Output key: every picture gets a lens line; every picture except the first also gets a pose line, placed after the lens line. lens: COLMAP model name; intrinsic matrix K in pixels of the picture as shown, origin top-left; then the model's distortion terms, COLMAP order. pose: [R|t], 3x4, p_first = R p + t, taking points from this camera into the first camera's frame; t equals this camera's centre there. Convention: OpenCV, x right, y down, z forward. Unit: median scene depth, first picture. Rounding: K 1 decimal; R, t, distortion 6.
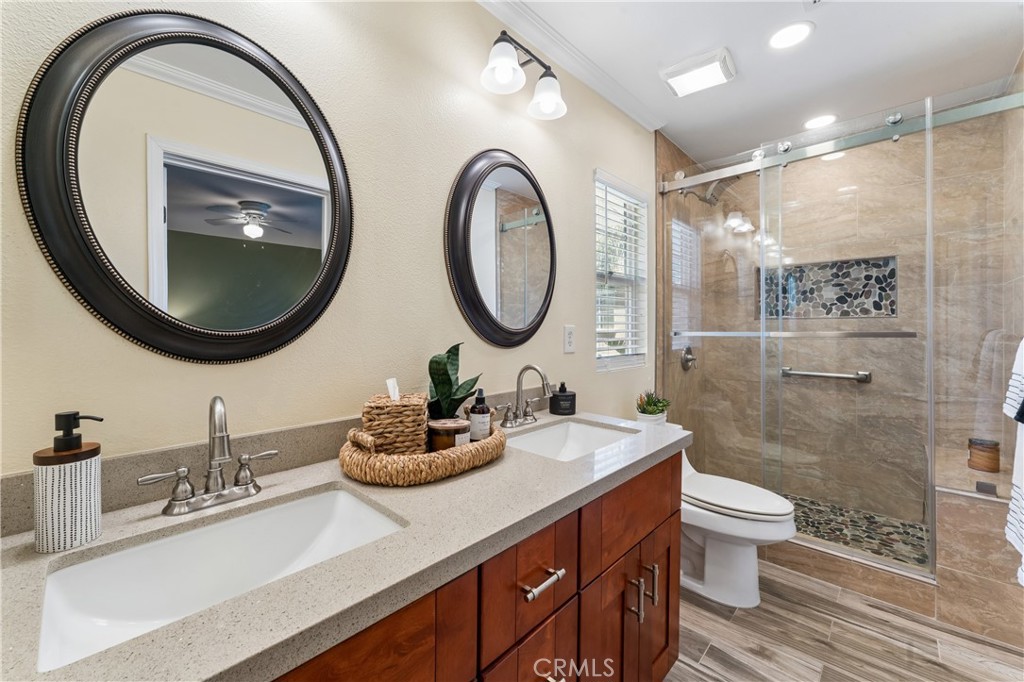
lens RADIAL K [[405.8, 0, 510.5], [0, 405.8, 332.4], [0, 0, 1]] dist [-0.016958, -0.000293]
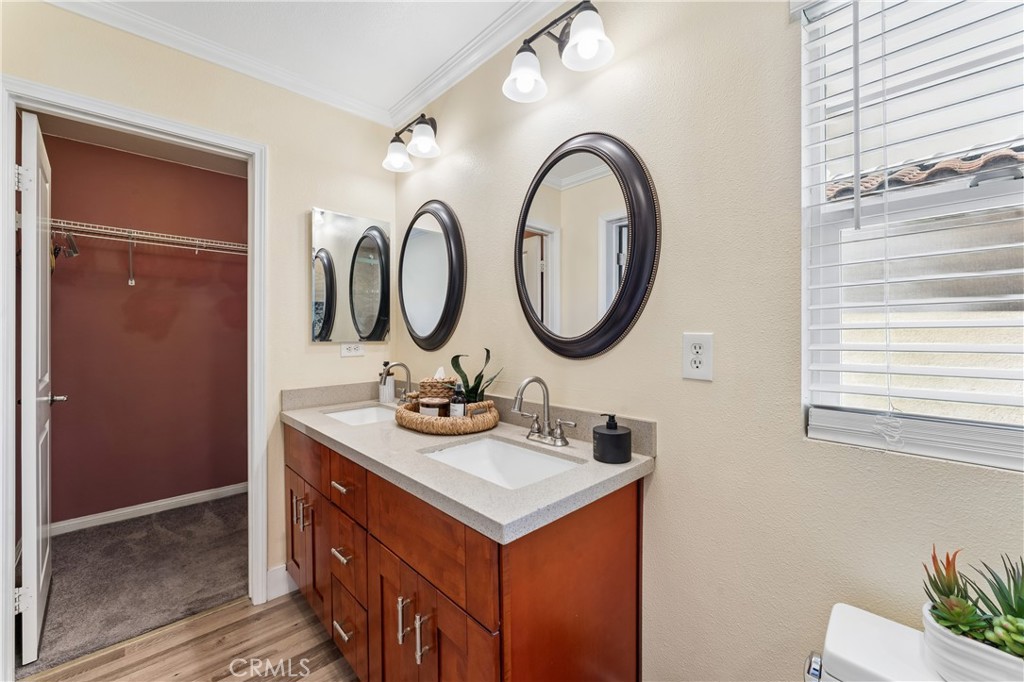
lens RADIAL K [[405.8, 0, 510.5], [0, 405.8, 332.4], [0, 0, 1]] dist [-0.016958, -0.000293]
pose [[-0.062374, -0.003830, -0.998046, 0.886018], [-0.006376, 0.999974, -0.003439, -0.017104], [0.998032, 0.006149, -0.062397, 0.911109]]
